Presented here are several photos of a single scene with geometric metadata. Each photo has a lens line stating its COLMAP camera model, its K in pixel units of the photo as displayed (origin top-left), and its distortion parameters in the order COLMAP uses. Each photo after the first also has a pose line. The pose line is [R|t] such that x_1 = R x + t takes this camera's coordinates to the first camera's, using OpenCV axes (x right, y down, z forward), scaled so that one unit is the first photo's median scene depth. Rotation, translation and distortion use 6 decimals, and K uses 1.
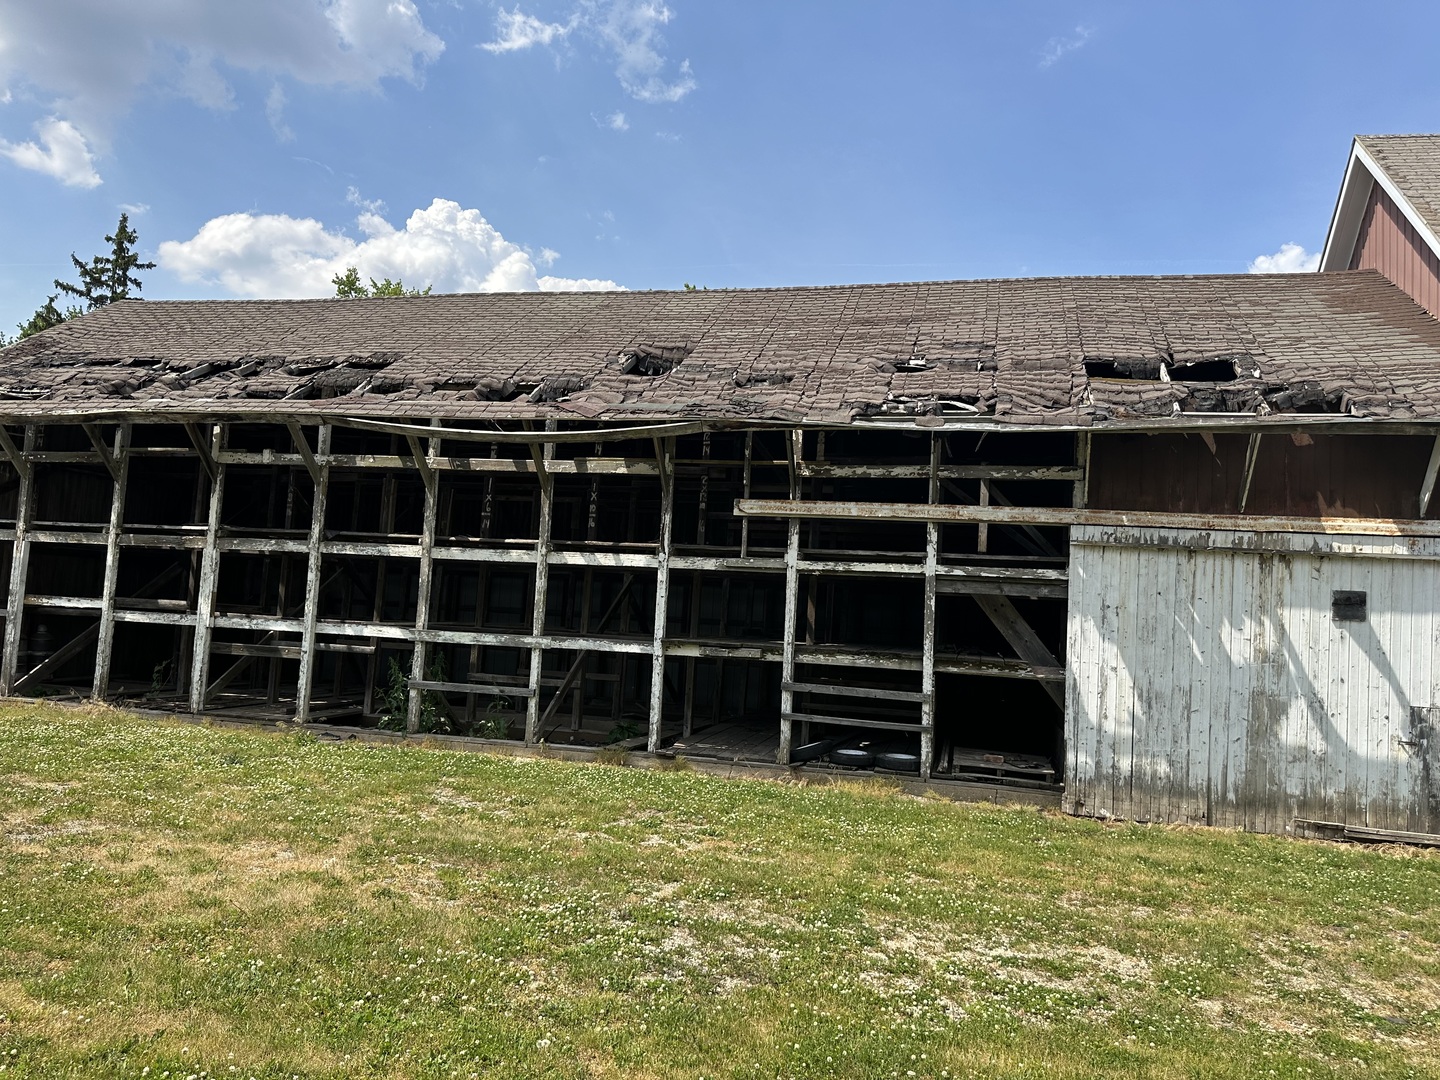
lens RADIAL K [[1045.2, 0, 718.1], [0, 1045.2, 538.7], [0, 0, 1]] dist [0.064567, -0.070017]
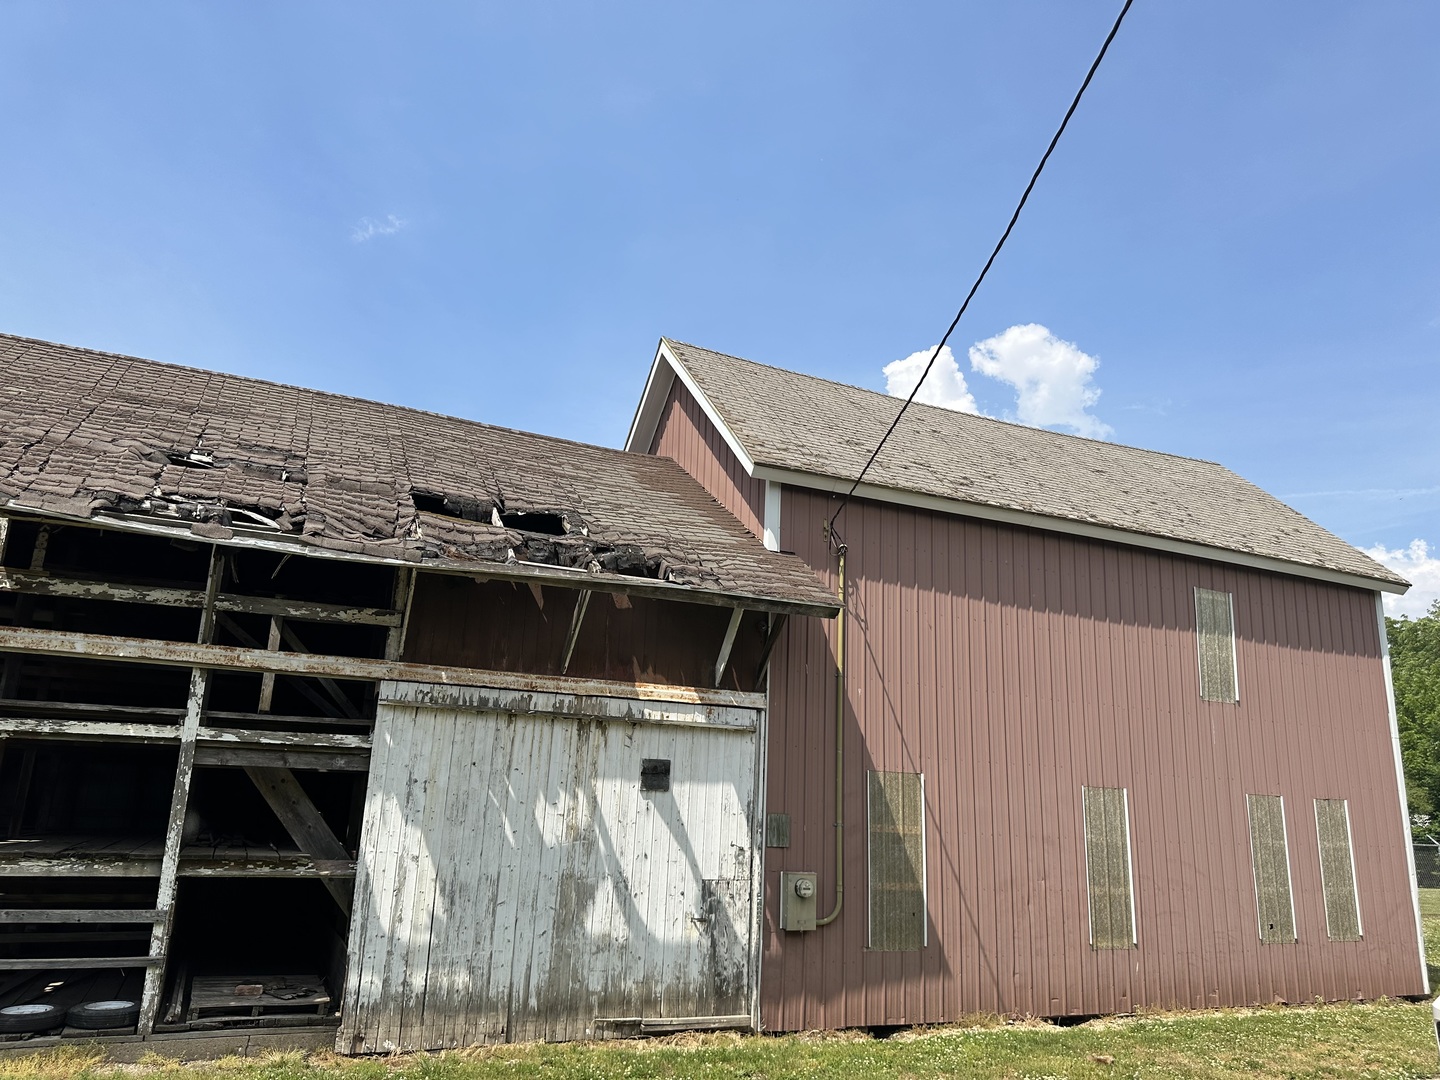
lens RADIAL K [[1045.2, 0, 718.1], [0, 1045.2, 538.7], [0, 0, 1]] dist [0.064567, -0.070017]
pose [[0.789788, 0.130262, 0.599389, 0.032682], [-0.024992, 0.983212, -0.180745, 0.020790], [-0.612871, 0.127770, 0.779785, 0.175220]]
